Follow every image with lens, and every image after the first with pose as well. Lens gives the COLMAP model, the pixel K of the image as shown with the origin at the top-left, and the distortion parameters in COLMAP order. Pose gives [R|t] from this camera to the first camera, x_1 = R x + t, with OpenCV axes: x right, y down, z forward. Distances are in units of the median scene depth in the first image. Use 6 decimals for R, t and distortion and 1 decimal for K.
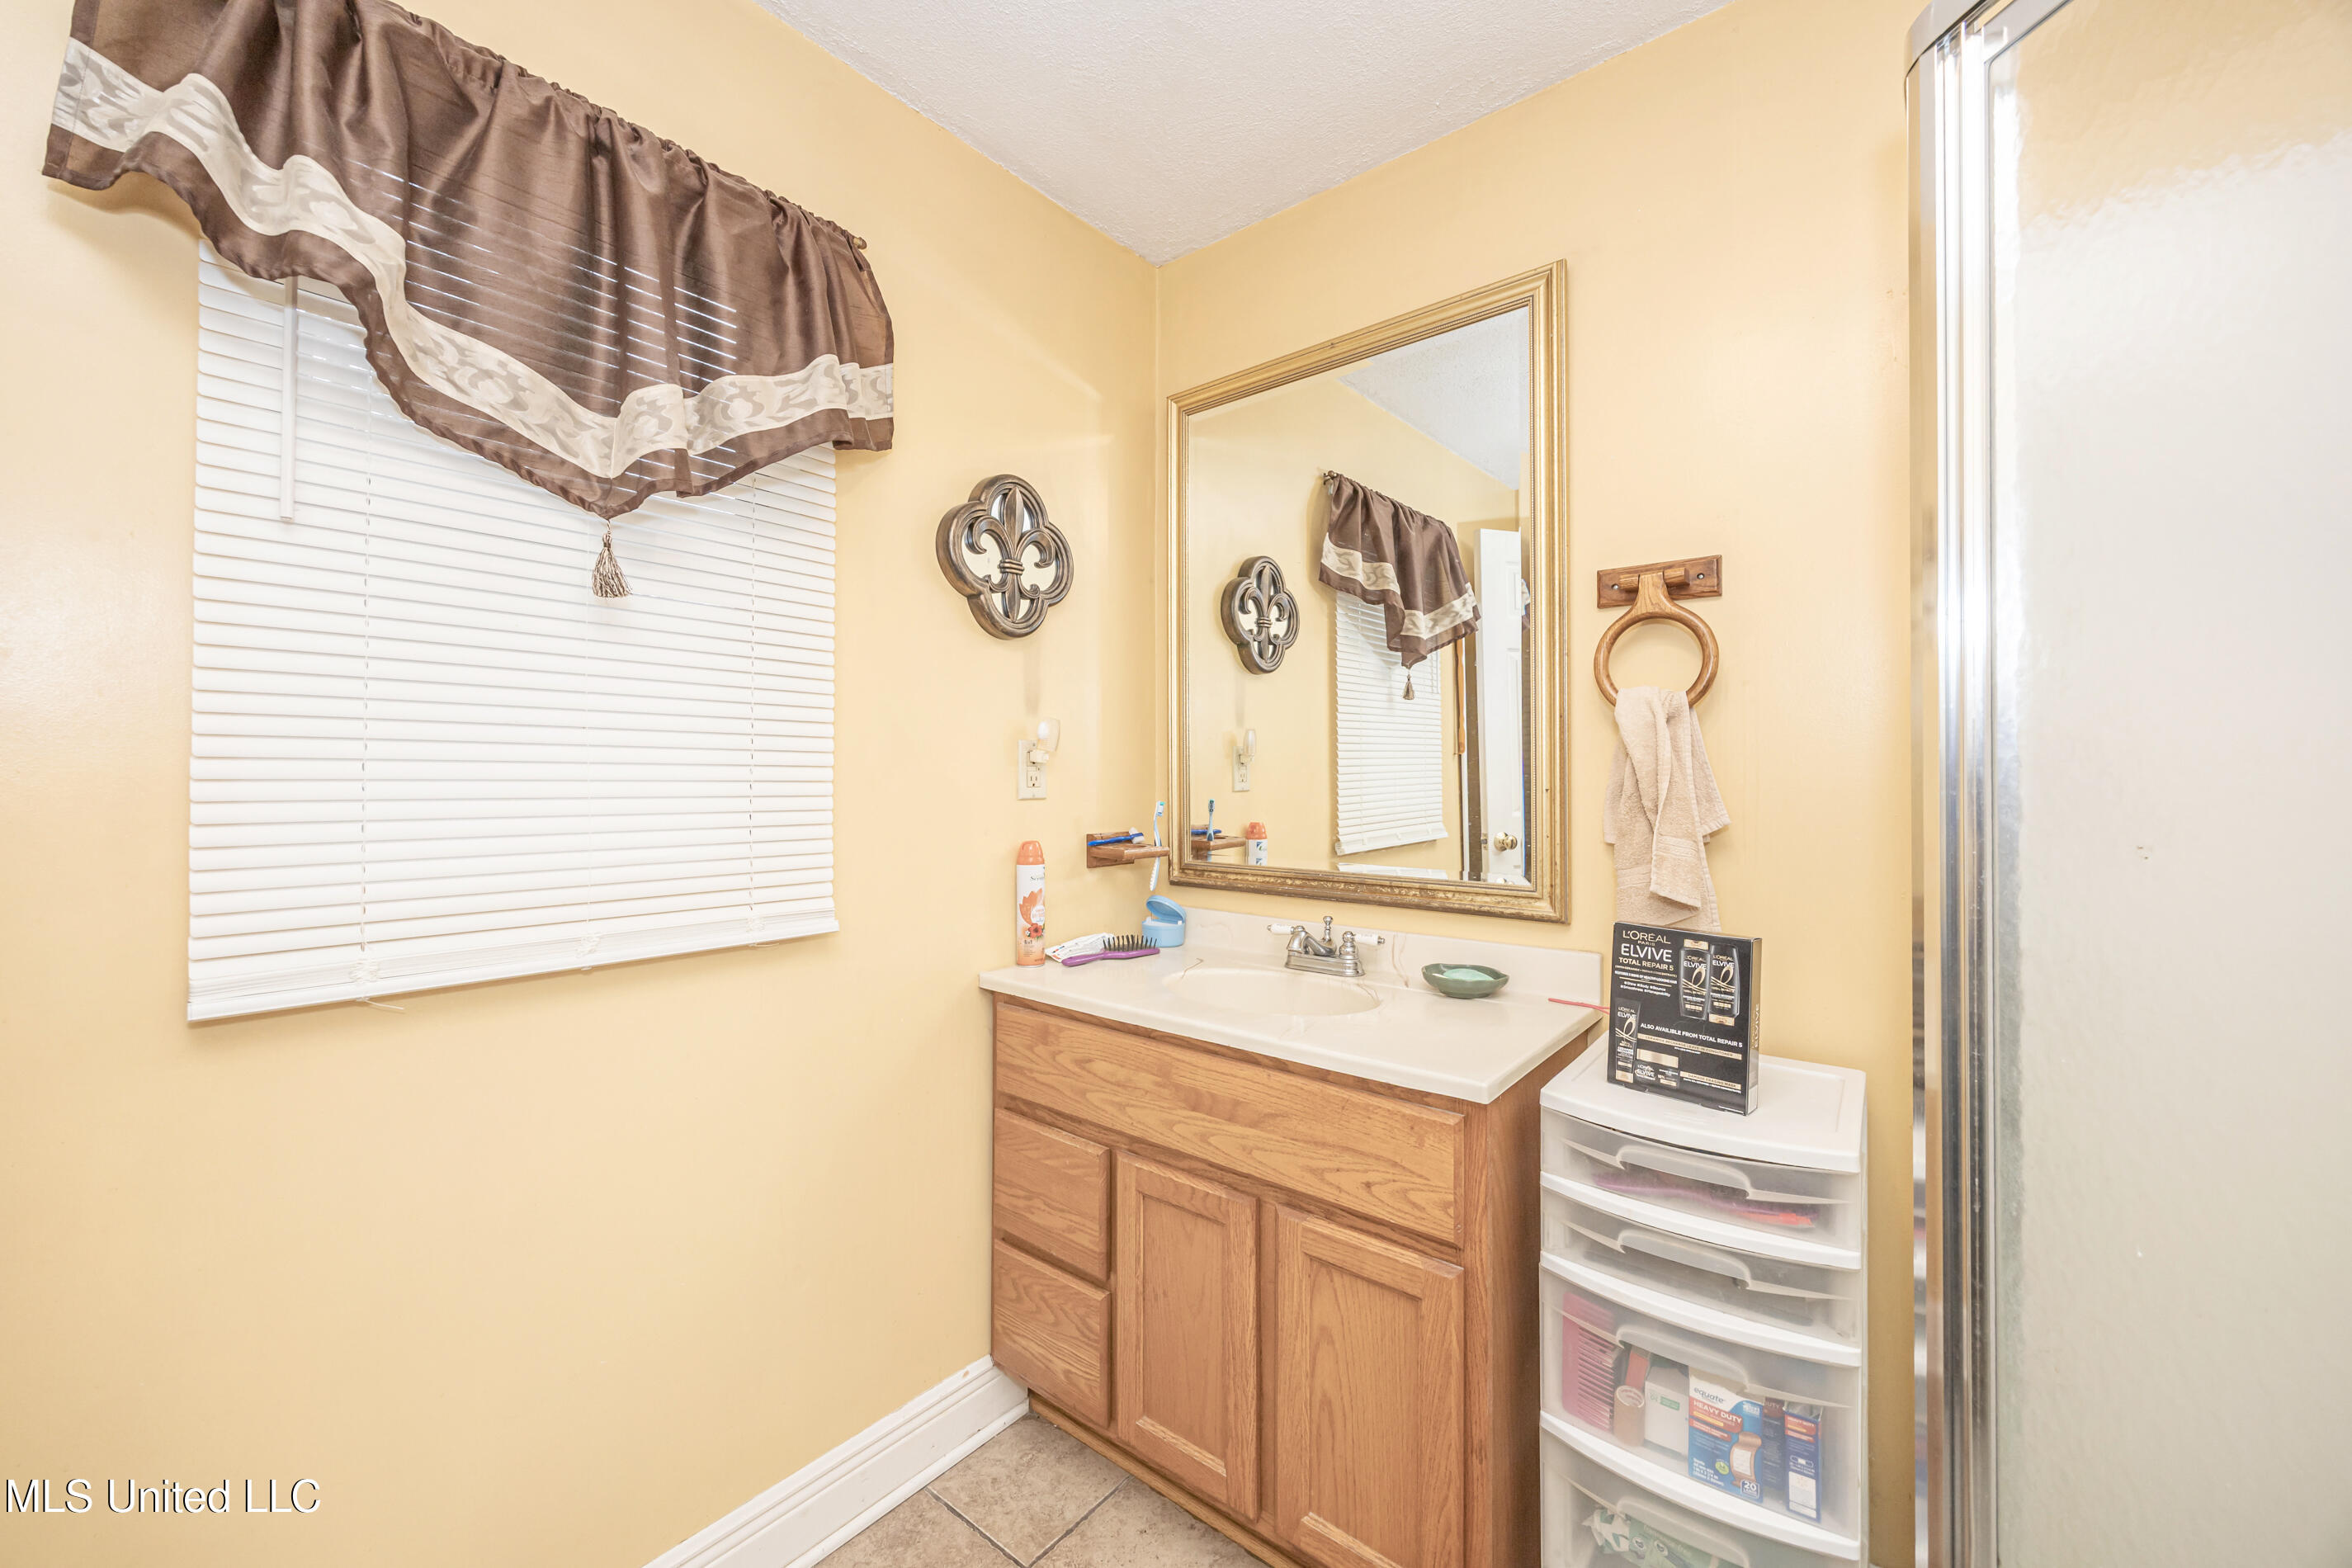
lens RADIAL K [[915.3, 0, 1175.8], [0, 915.3, 772.9], [0, 0, 1]] dist [-0.003267, 0.000322]
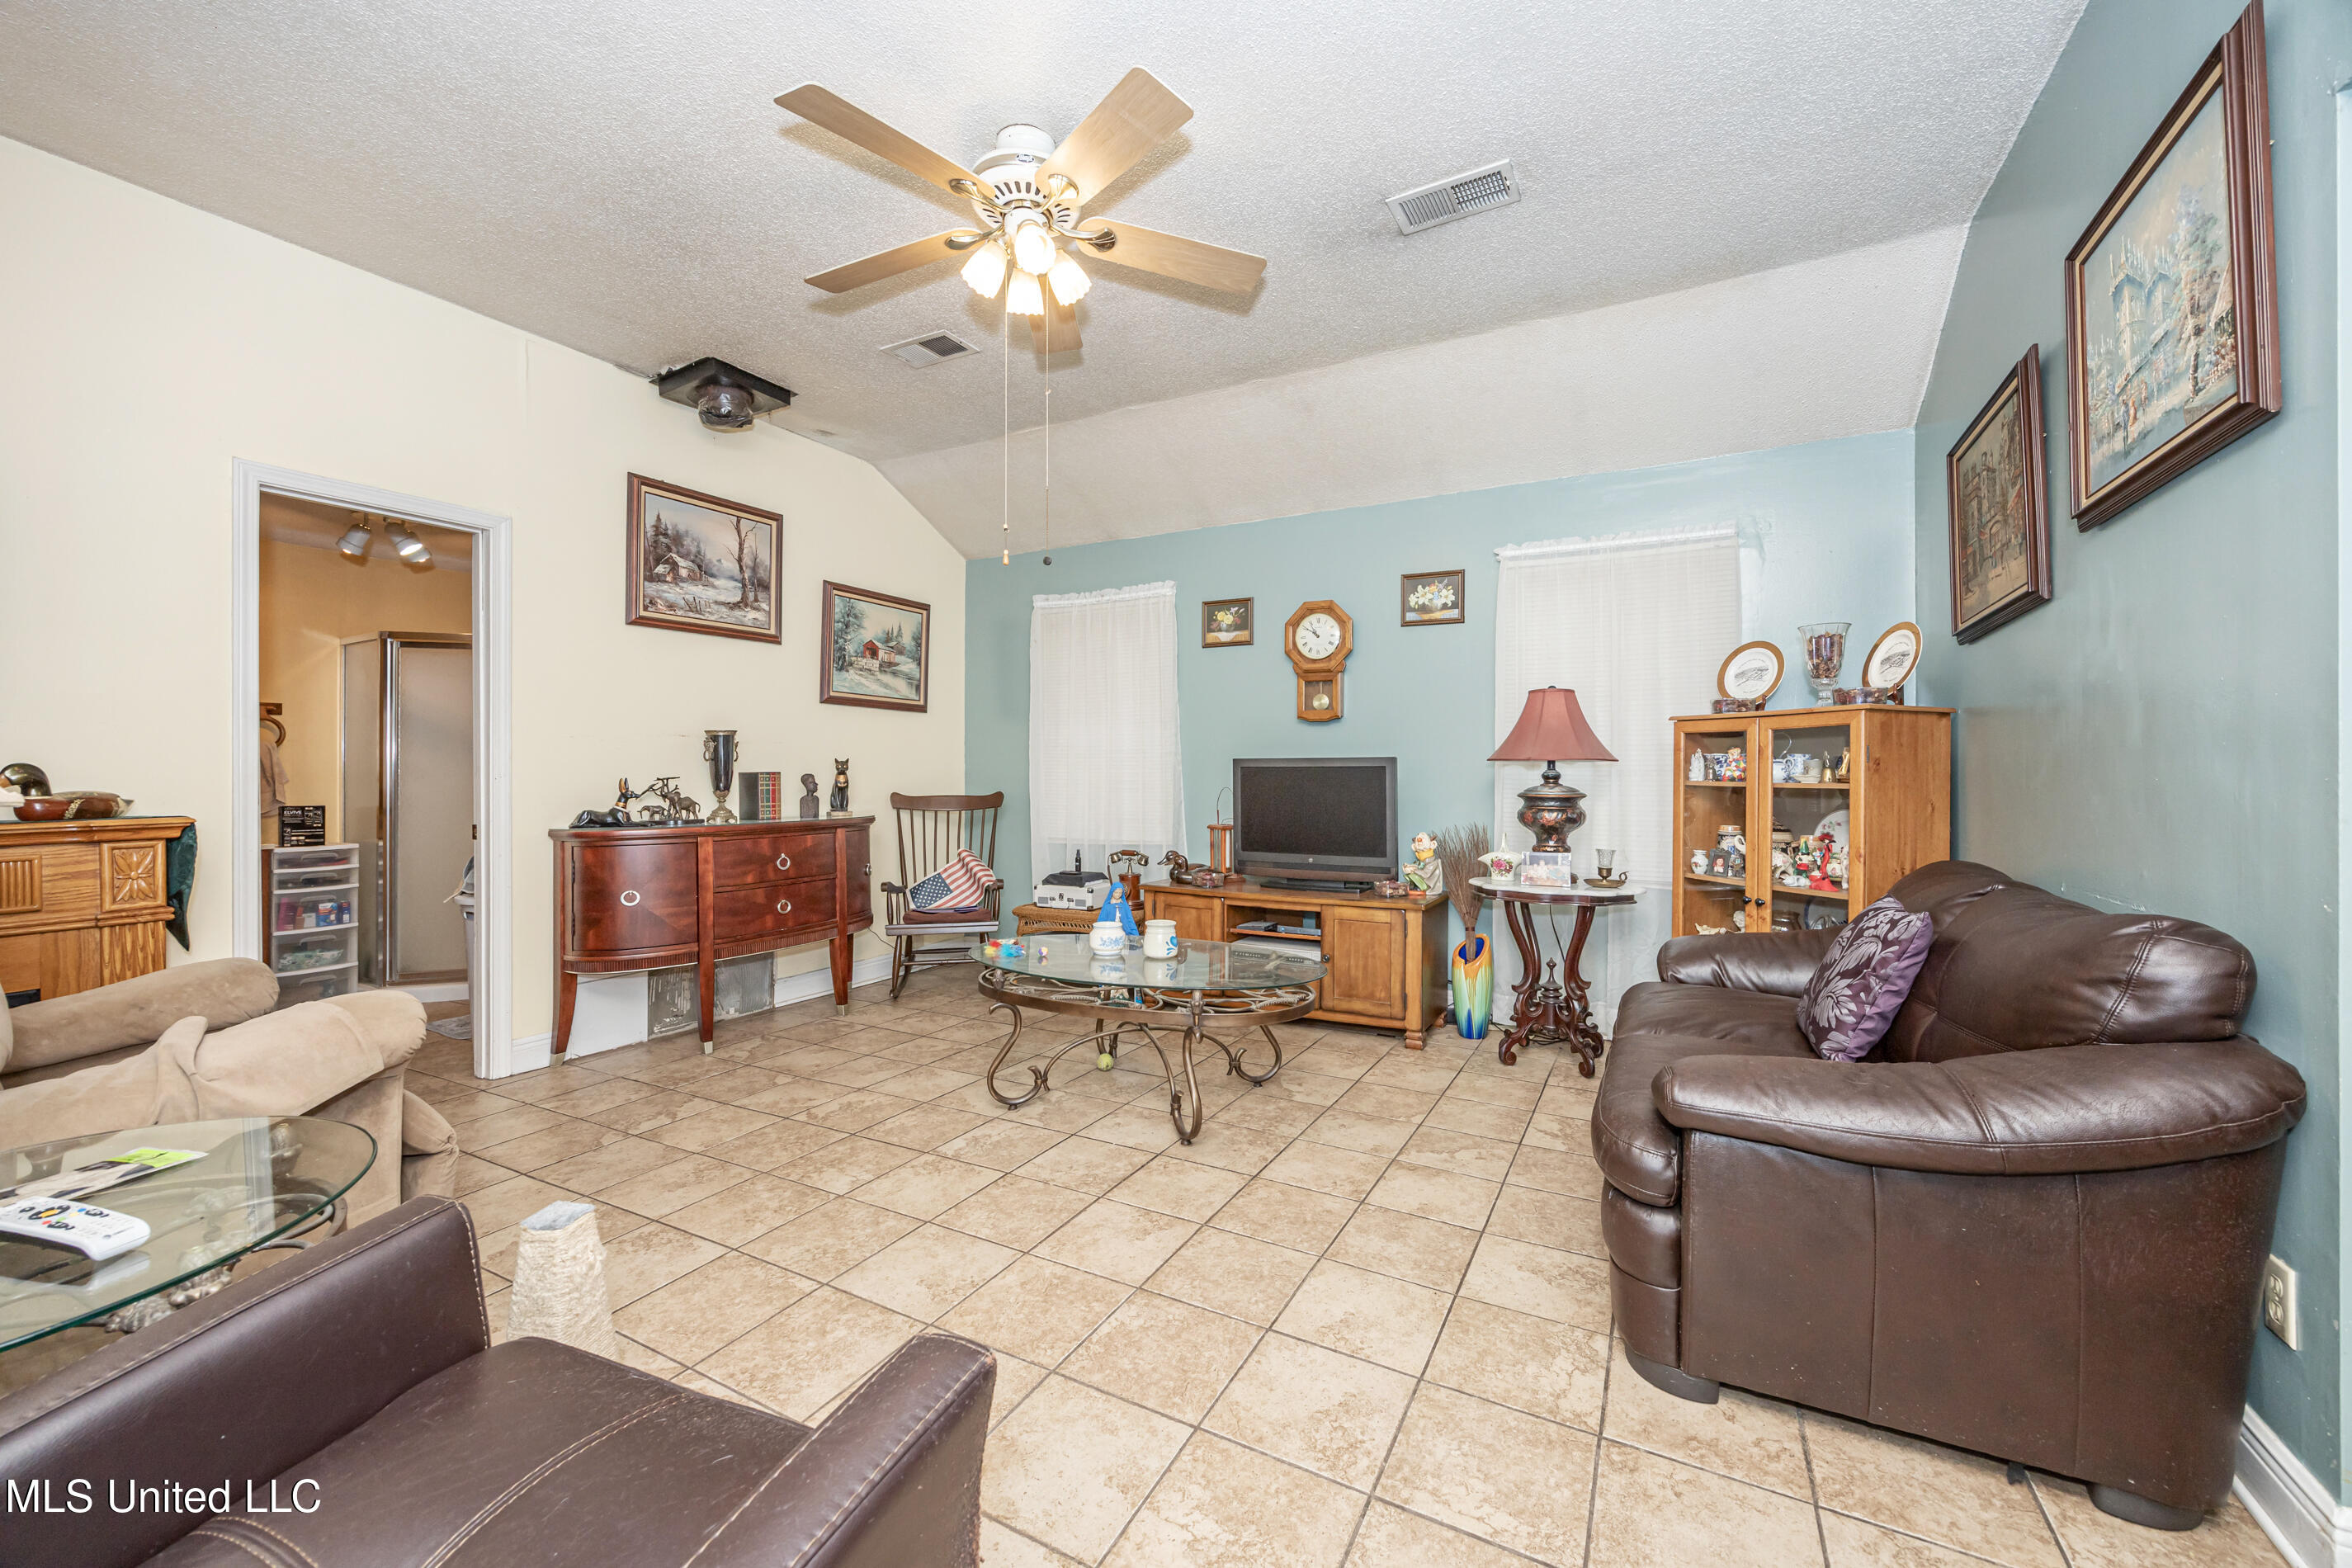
lens RADIAL K [[915.3, 0, 1167.2], [0, 915.3, 772.3], [0, 0, 1]] dist [-0.003267, 0.000322]
pose [[-0.171850, 0.004021, 0.985115, -3.393884], [-0.003341, 0.999984, -0.004664, 0.028219], [-0.985117, -0.004093, -0.171834, -1.714809]]
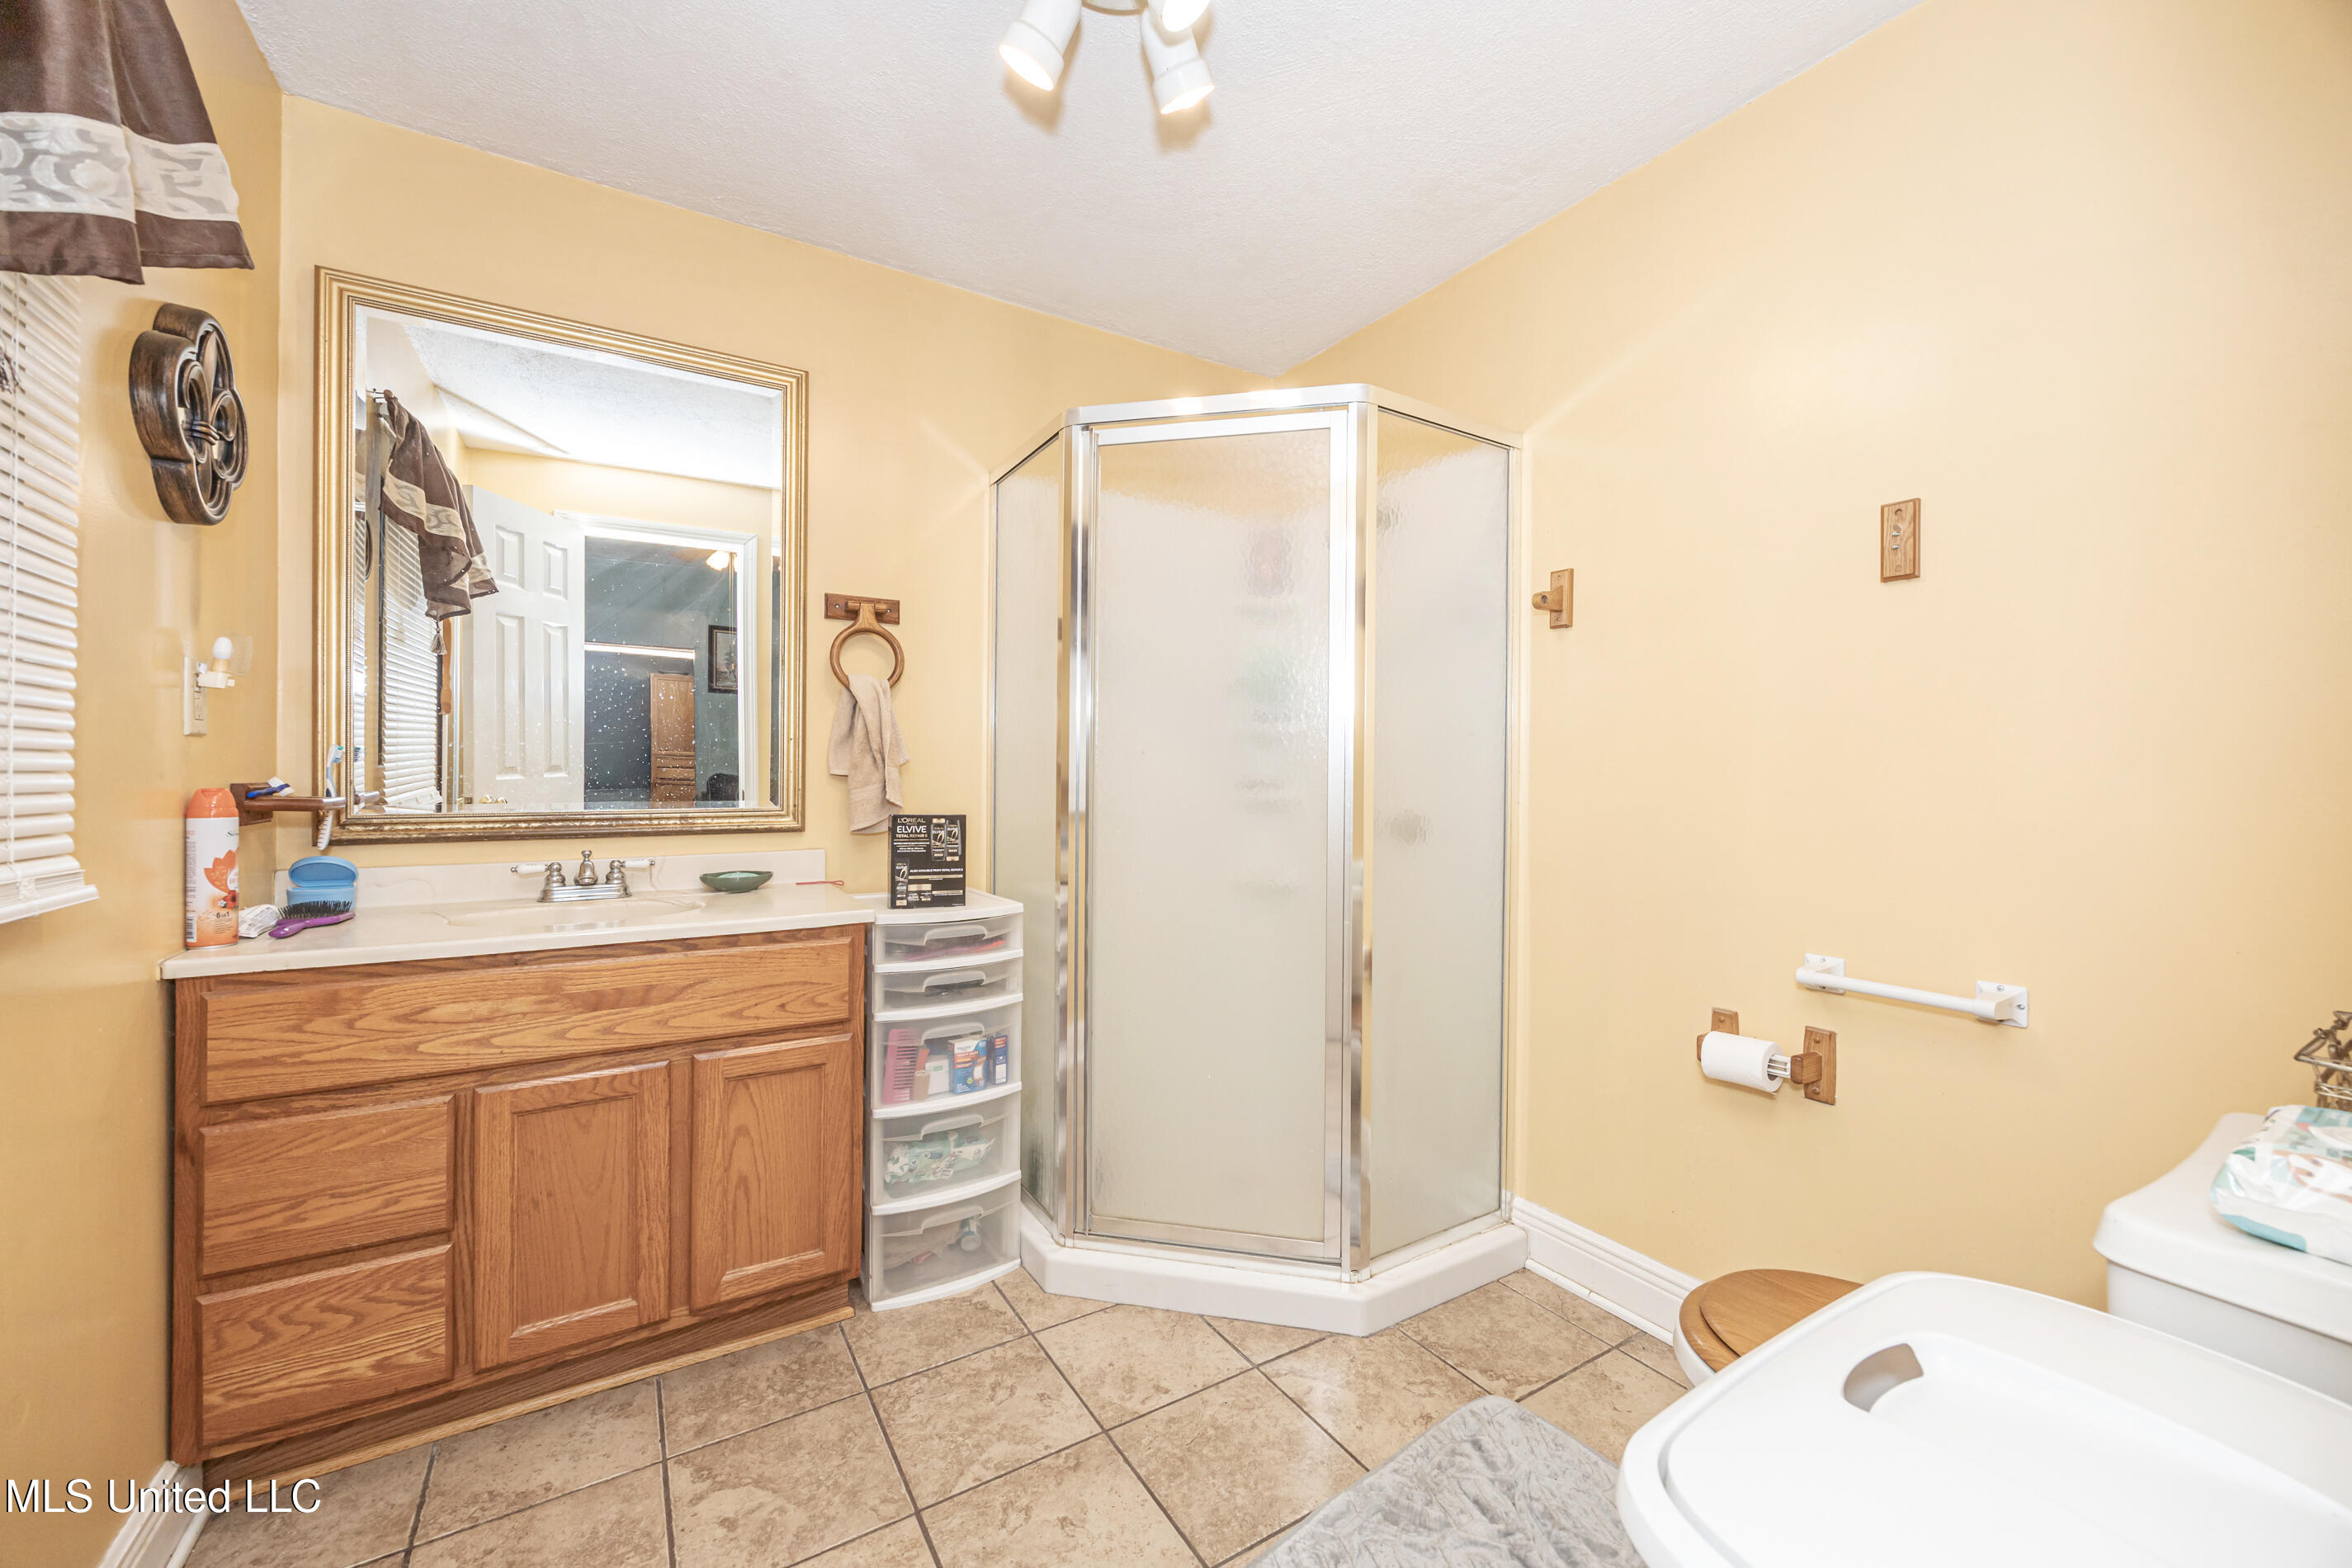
lens RADIAL K [[915.3, 0, 1188.8], [0, 915.3, 774.9], [0, 0, 1]] dist [-0.003267, 0.000322]
pose [[0.327687, -0.004095, 0.944777, -0.820256], [-0.011310, 0.999902, 0.008256, 0.062293], [-0.944719, -0.013391, 0.327609, -0.057241]]
